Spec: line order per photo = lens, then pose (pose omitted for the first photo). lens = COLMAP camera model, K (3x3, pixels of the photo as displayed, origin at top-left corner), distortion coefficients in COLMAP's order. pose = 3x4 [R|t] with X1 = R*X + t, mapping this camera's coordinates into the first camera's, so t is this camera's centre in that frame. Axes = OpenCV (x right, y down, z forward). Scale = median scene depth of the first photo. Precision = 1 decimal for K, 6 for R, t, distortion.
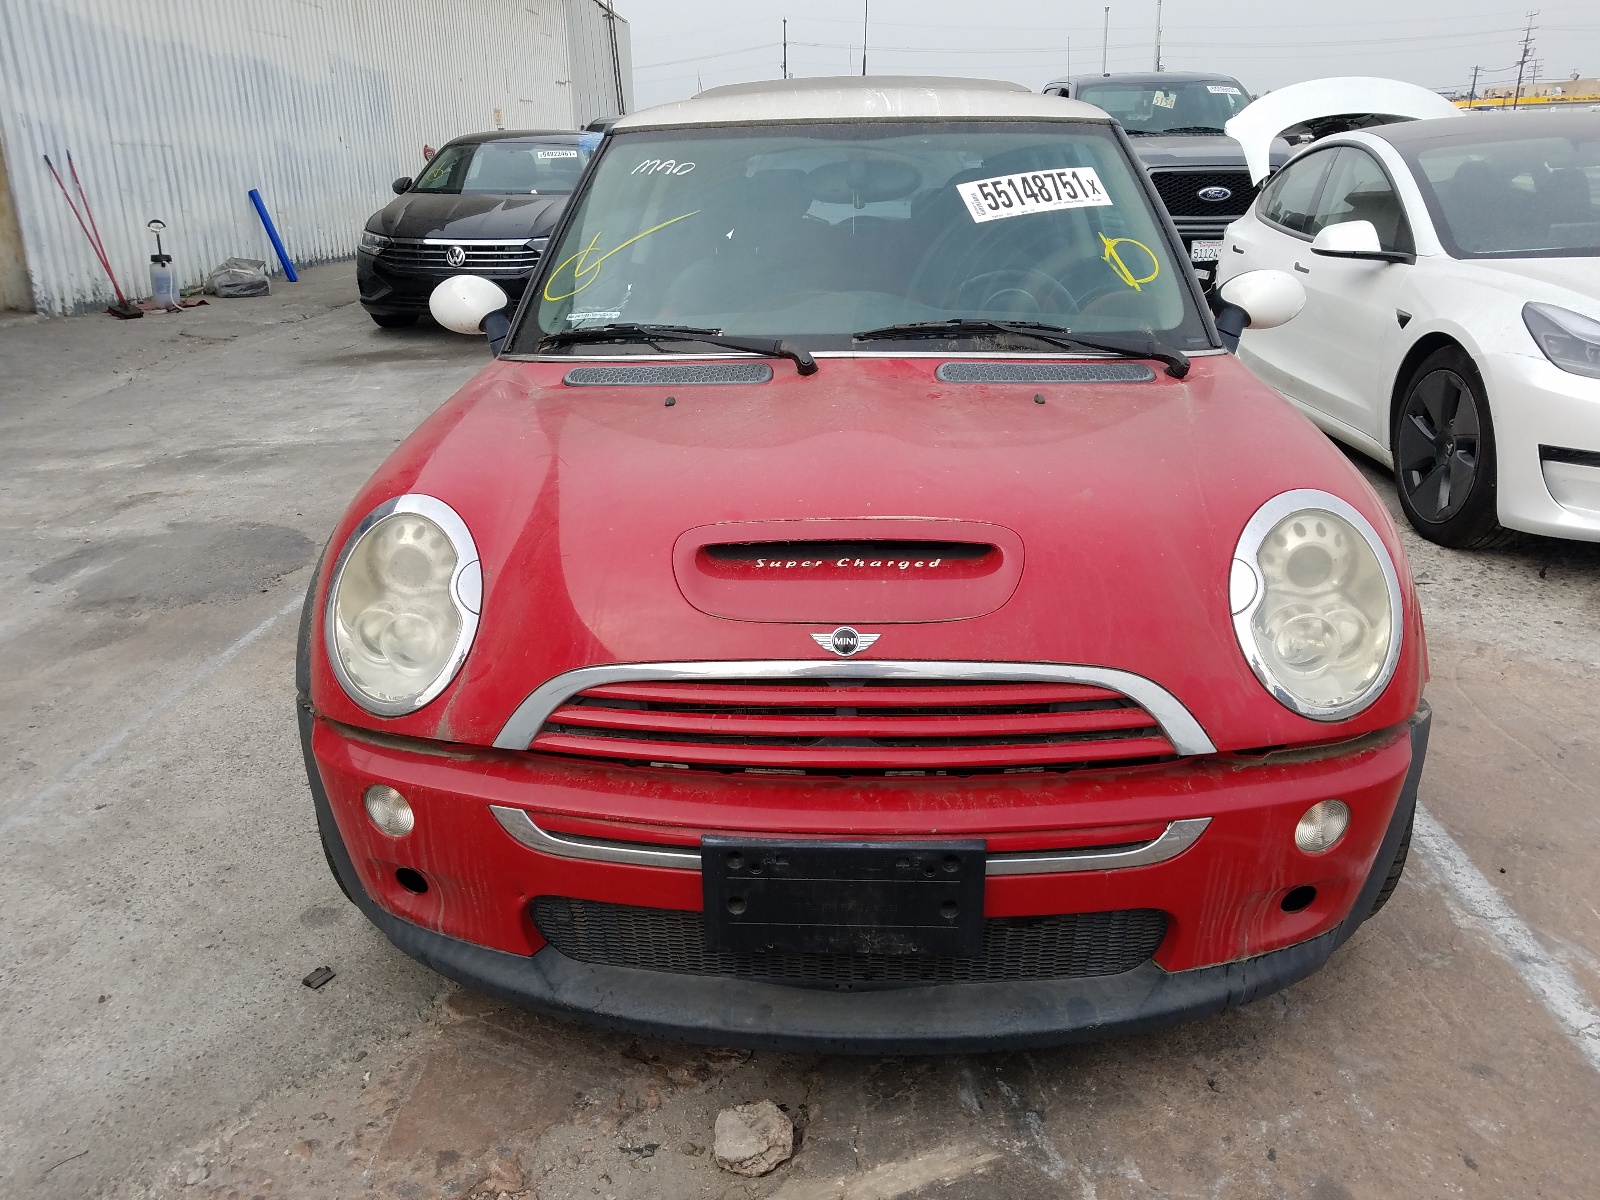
lens RADIAL K [[1230.6, 0, 799.0], [0, 1230.6, 609.1], [0, 0, 1]] dist [-0.000214, 0.006541]
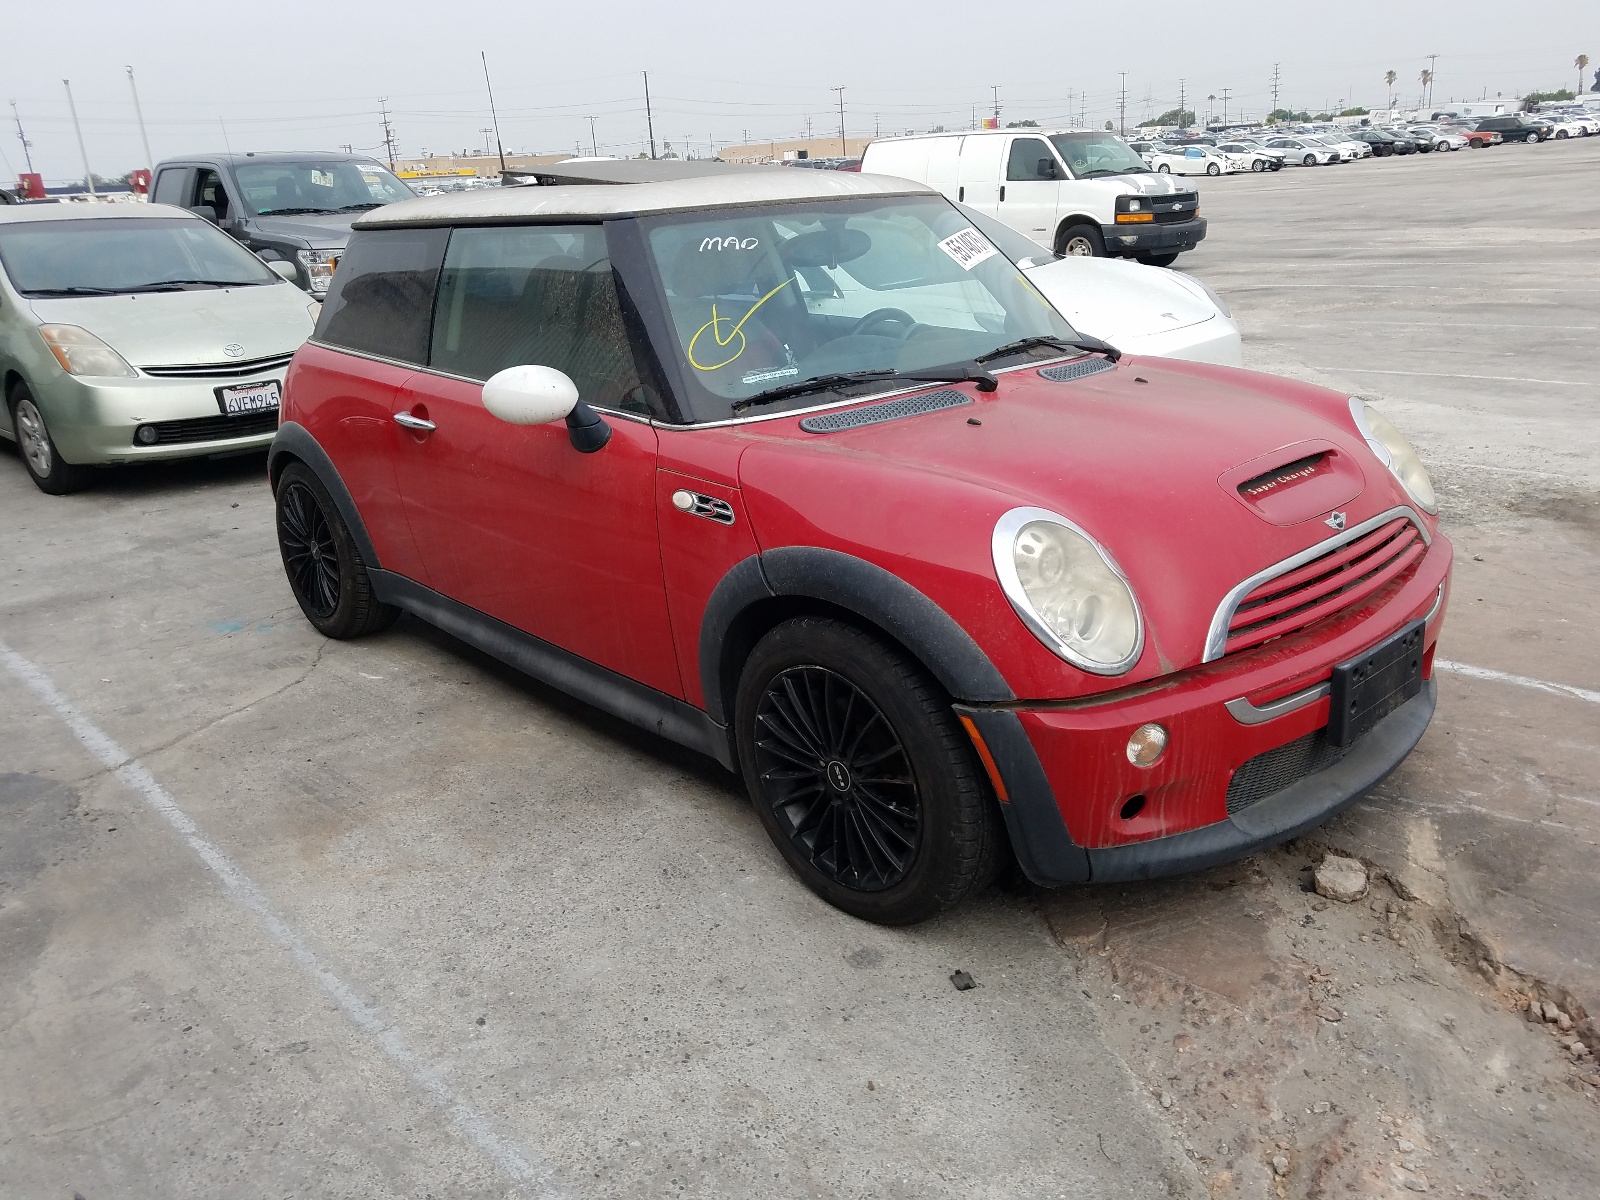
lens RADIAL K [[1249.5, 0, 786.5], [0, 1249.5, 594.9], [0, 0, 1]] dist [0.013804, 0.010100]
pose [[0.697087, -0.242212, 0.674835, -1.076060], [0.288998, 0.956285, 0.044703, -0.108824], [-0.656163, 0.163864, 0.736613, 0.223641]]
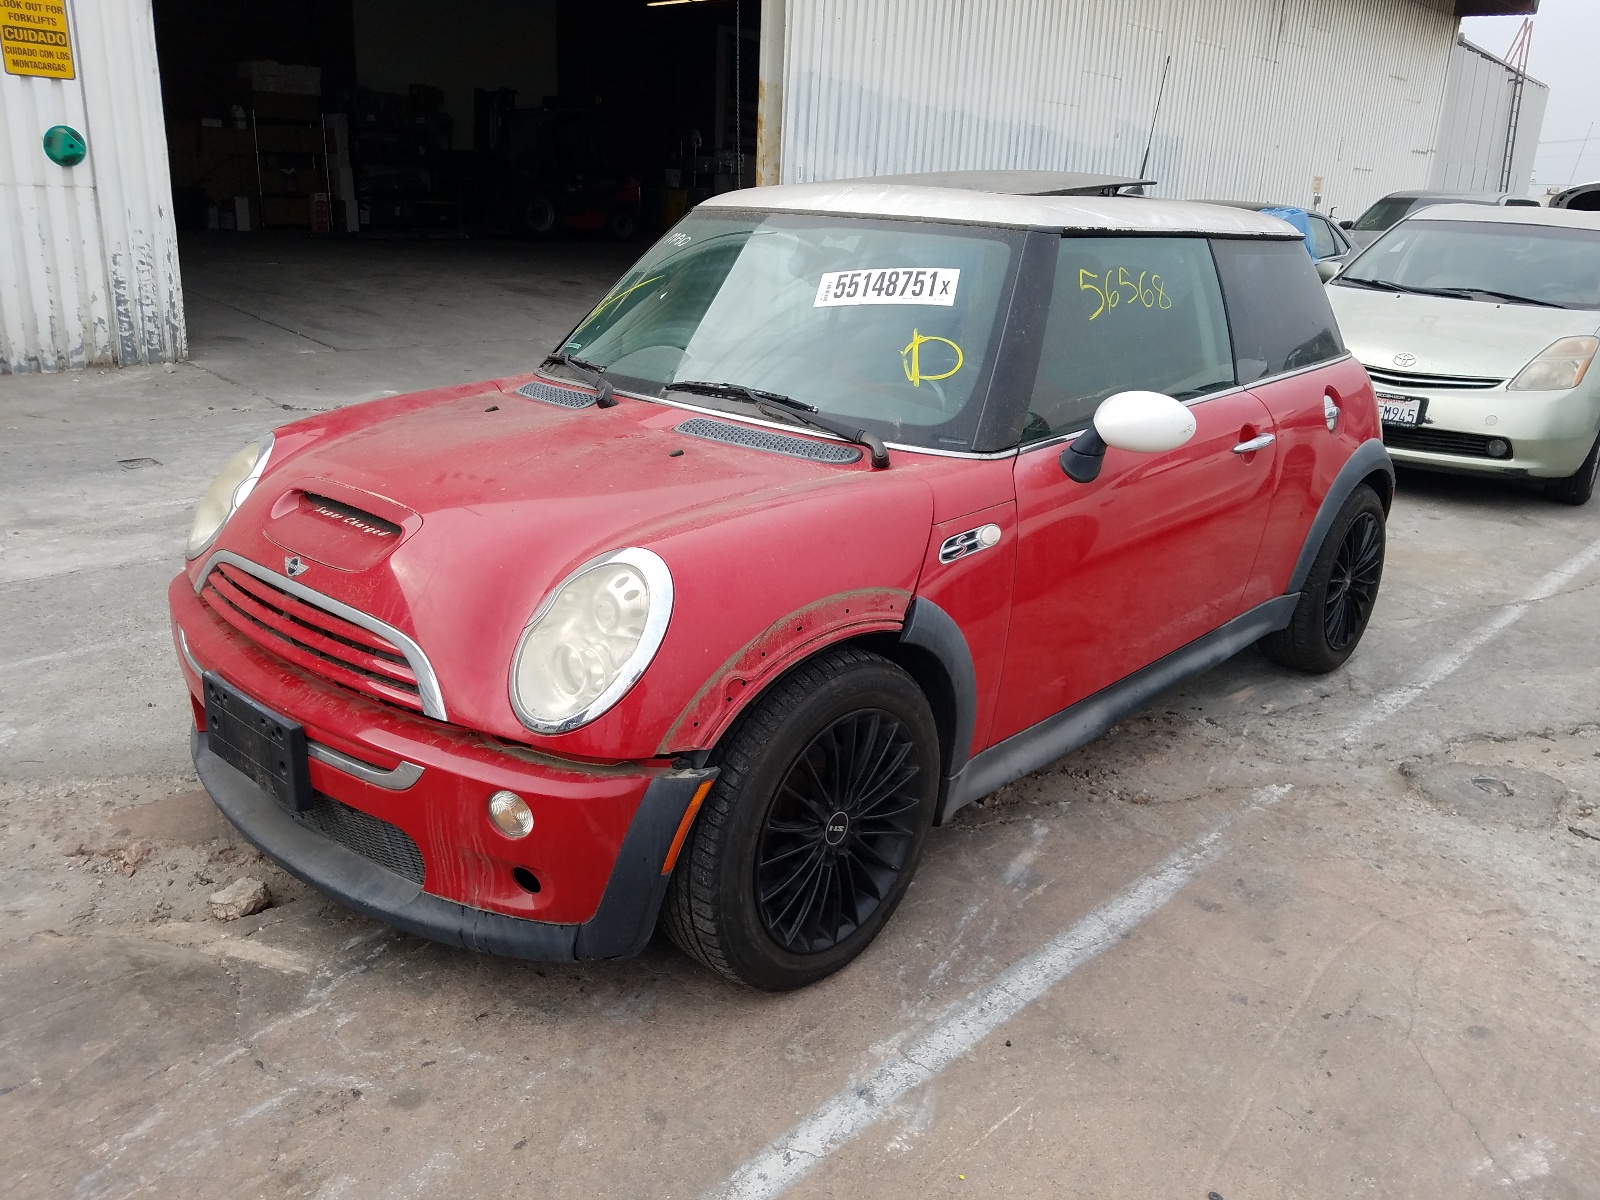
lens RADIAL K [[1228.7, 0, 800.0], [0, 1228.7, 600.0], [0, 0, 1]] dist [0.011038, 0.002110]
pose [[0.779071, 0.242563, -0.578110, 0.936198], [-0.270142, 0.962006, 0.039591, -0.106727], [0.565749, 0.125327, 0.814998, 0.118698]]
